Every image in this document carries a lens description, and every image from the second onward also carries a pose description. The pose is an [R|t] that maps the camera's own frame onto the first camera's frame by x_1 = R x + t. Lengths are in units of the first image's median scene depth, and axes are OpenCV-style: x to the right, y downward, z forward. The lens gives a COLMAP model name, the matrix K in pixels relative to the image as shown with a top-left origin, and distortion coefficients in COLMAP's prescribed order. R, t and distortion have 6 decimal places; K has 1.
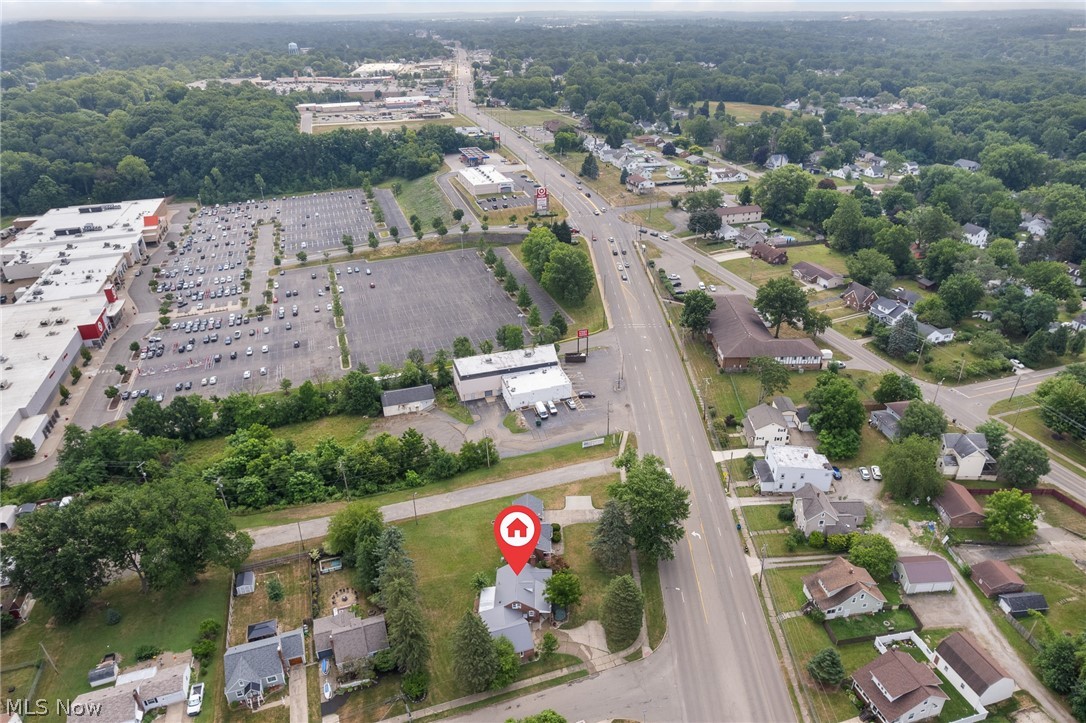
lens RADIAL K [[700.5, 0, 545.3], [0, 700.5, 361.3], [0, 0, 1]] dist [-0.025387, 0.004586]
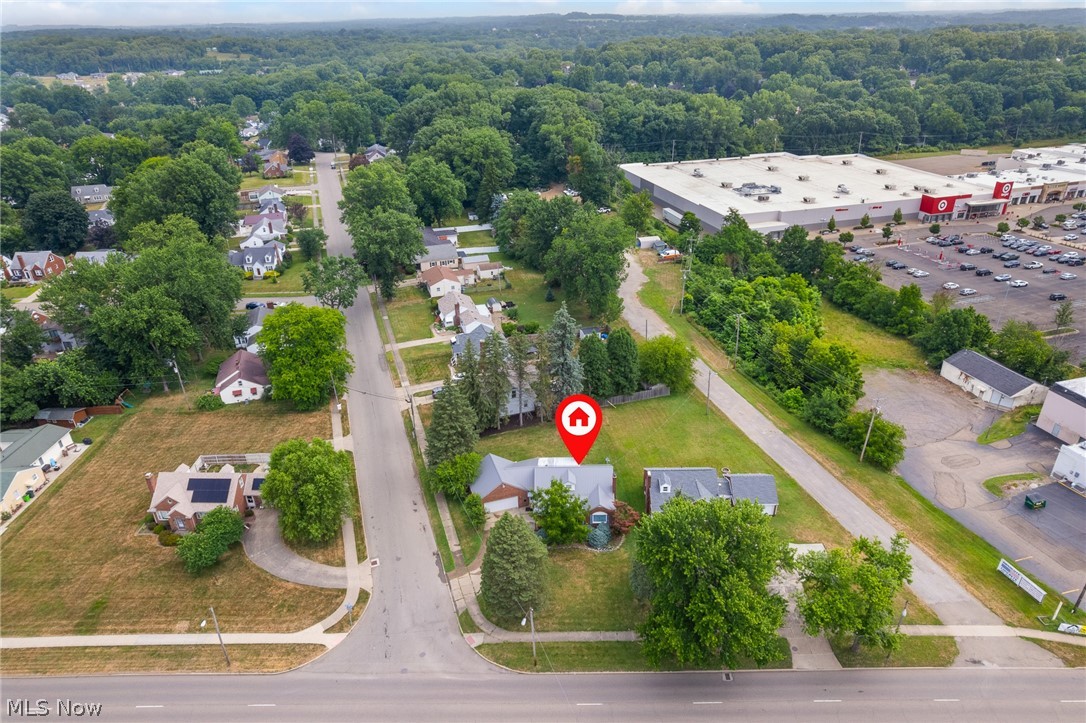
lens RADIAL K [[700.5, 0, 545.3], [0, 700.5, 361.3], [0, 0, 1]] dist [-0.025387, 0.004586]
pose [[-0.017774, 0.454651, -0.890492, 0.416715], [-0.446432, 0.793314, 0.413946, -0.044183], [0.894641, 0.404902, 0.188870, 0.602167]]
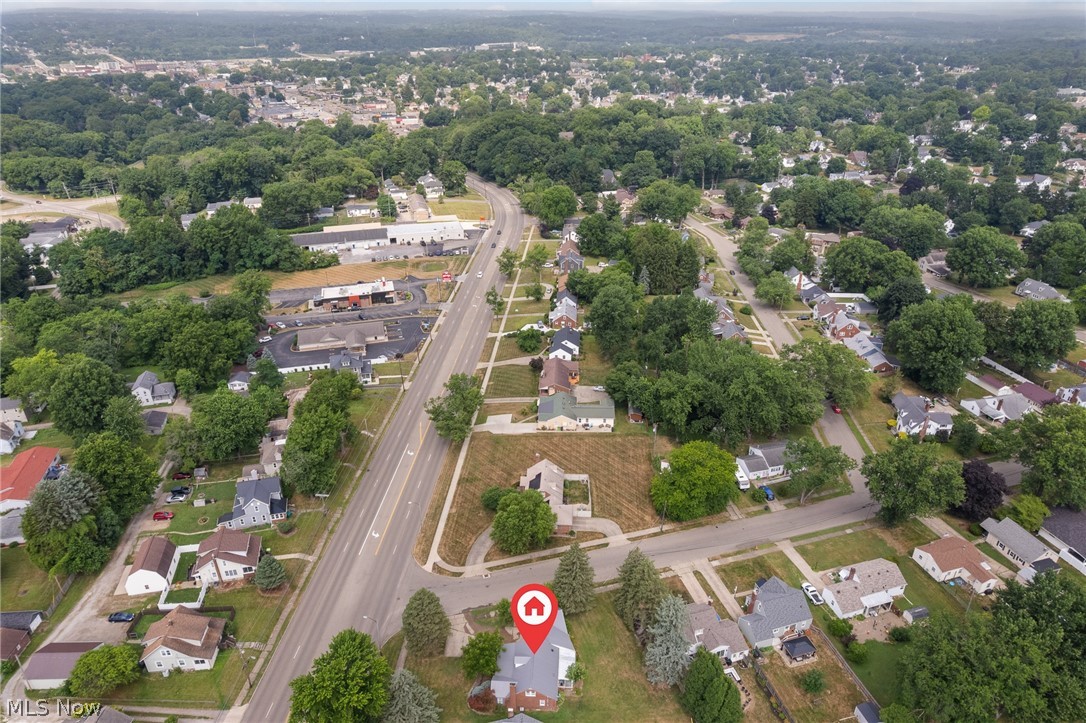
lens RADIAL K [[700.5, 0, 545.3], [0, 700.5, 361.3], [0, 0, 1]] dist [-0.025387, 0.004586]
pose [[-0.998650, -0.014935, 0.049742, -0.069186], [0.032224, 0.572933, 0.818968, -0.464182], [-0.040731, 0.819466, -0.571679, 0.901679]]
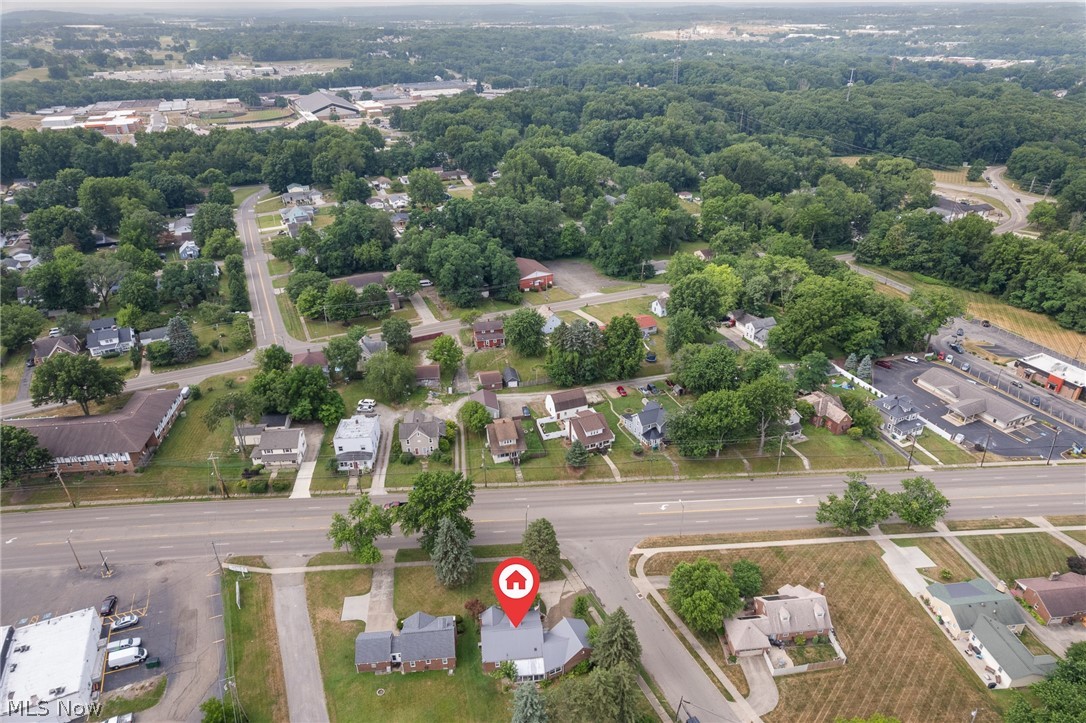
lens RADIAL K [[700.5, 0, 545.3], [0, 700.5, 361.3], [0, 0, 1]] dist [-0.025387, 0.004586]
pose [[-0.102403, -0.455576, 0.884287, -0.522077], [0.468242, 0.762240, 0.446922, -0.258965], [-0.877646, 0.459827, 0.135264, 0.514014]]
